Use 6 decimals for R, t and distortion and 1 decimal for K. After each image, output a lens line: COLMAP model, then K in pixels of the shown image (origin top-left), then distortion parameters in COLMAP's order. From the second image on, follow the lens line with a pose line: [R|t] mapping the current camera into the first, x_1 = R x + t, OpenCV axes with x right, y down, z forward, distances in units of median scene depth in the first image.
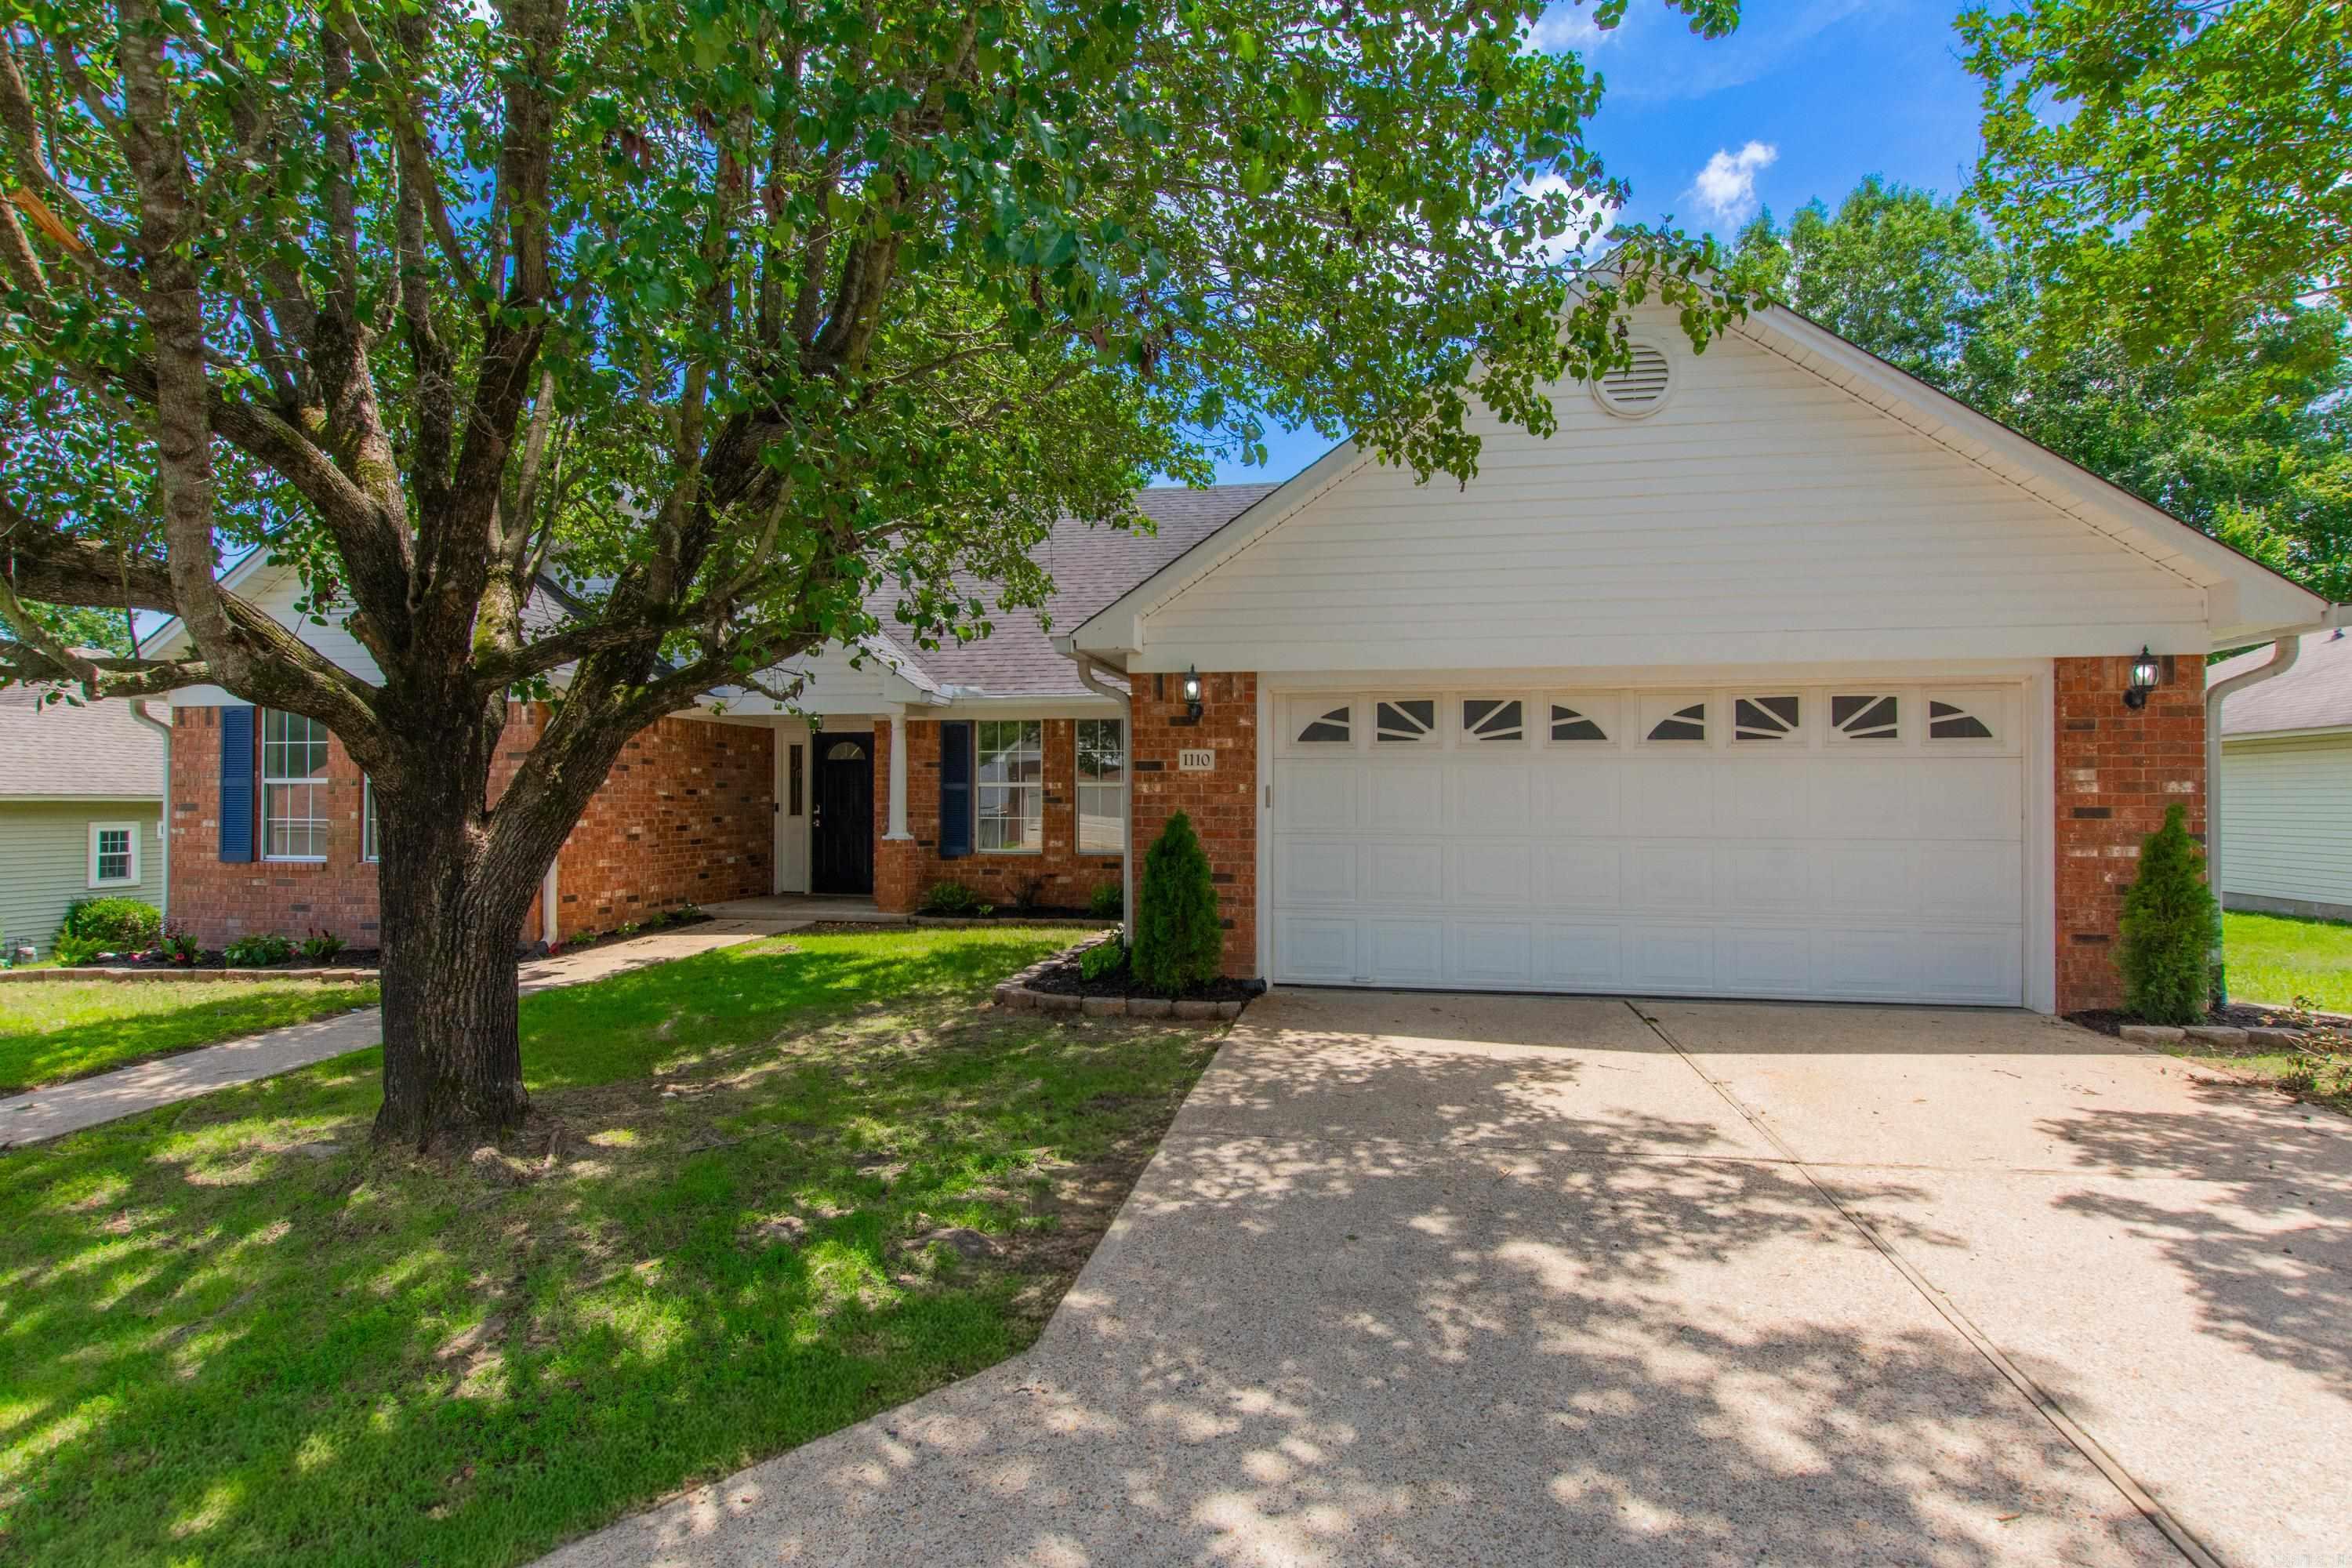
lens RADIAL K [[1176.1, 0, 1176.0], [0, 1176.1, 784.0], [0, 0, 1]] dist [-0.005808, -0.001520]
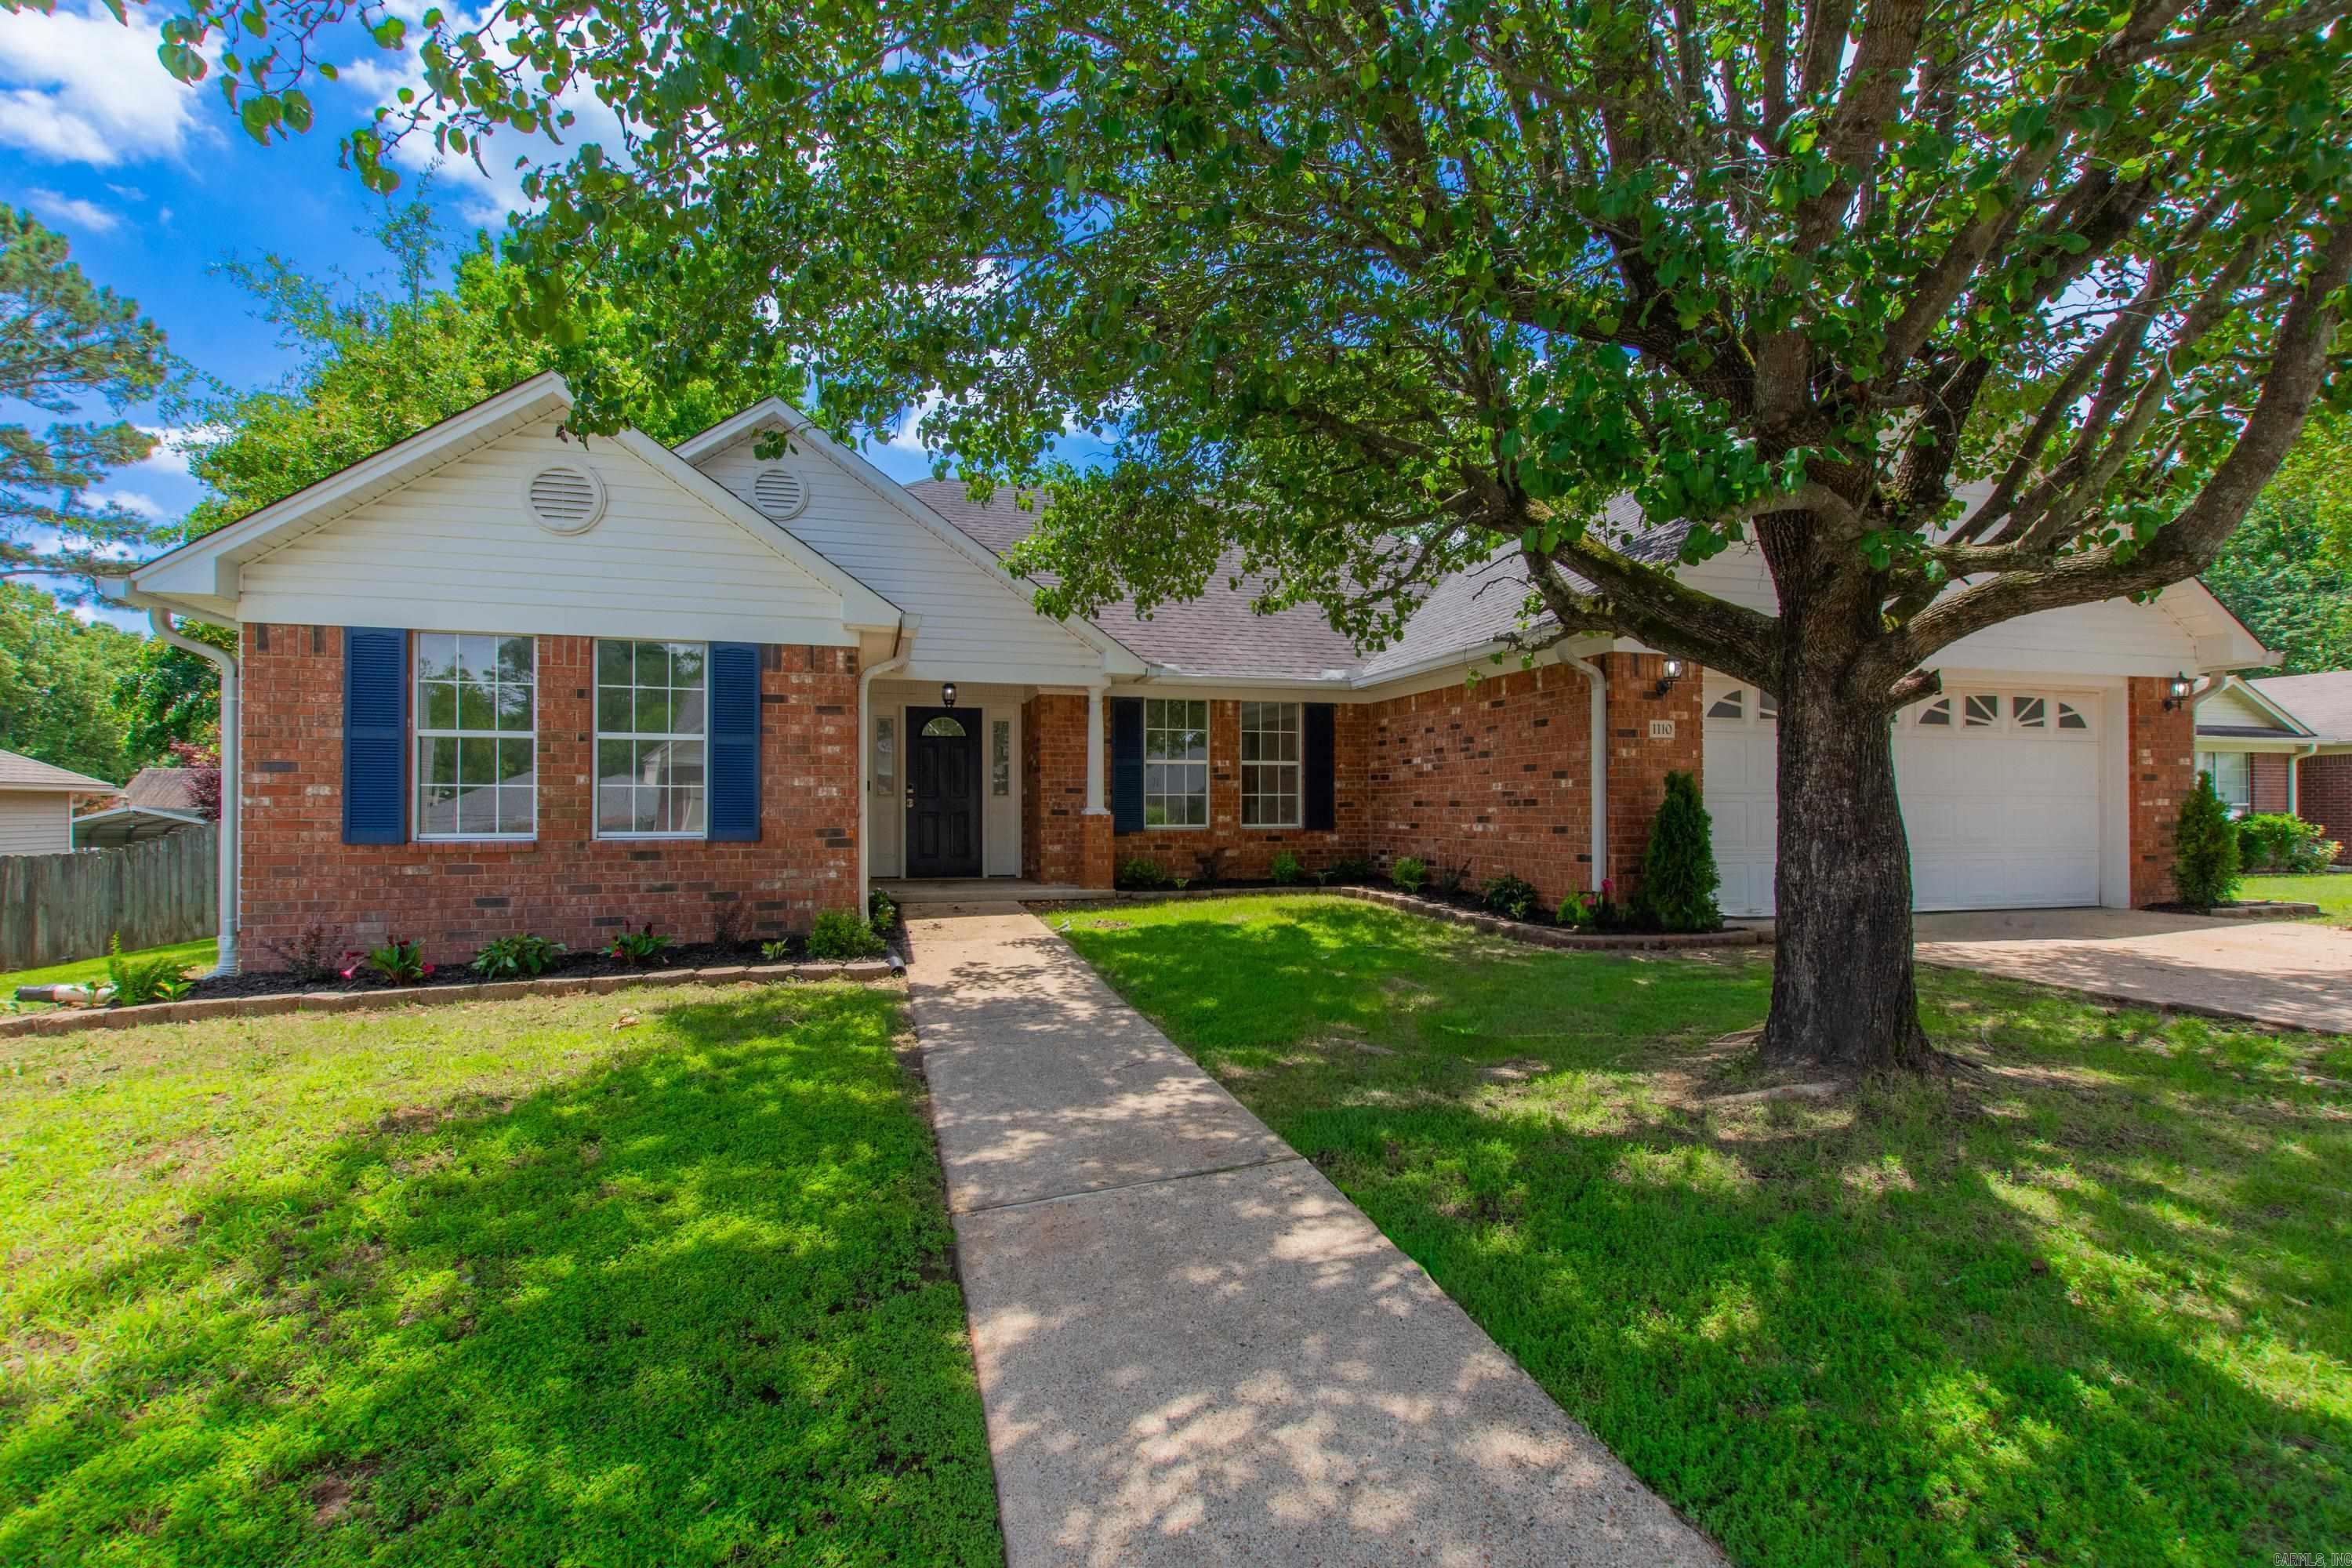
lens RADIAL K [[1051.2, 0, 1178.1], [0, 1051.2, 774.7], [0, 0, 1]] dist [0.001086, 0.000079]
pose [[0.899144, 0.012104, 0.437485, -0.714684], [-0.004249, 0.999812, -0.018930, 0.038381], [-0.437632, 0.015162, 0.899026, 0.221473]]
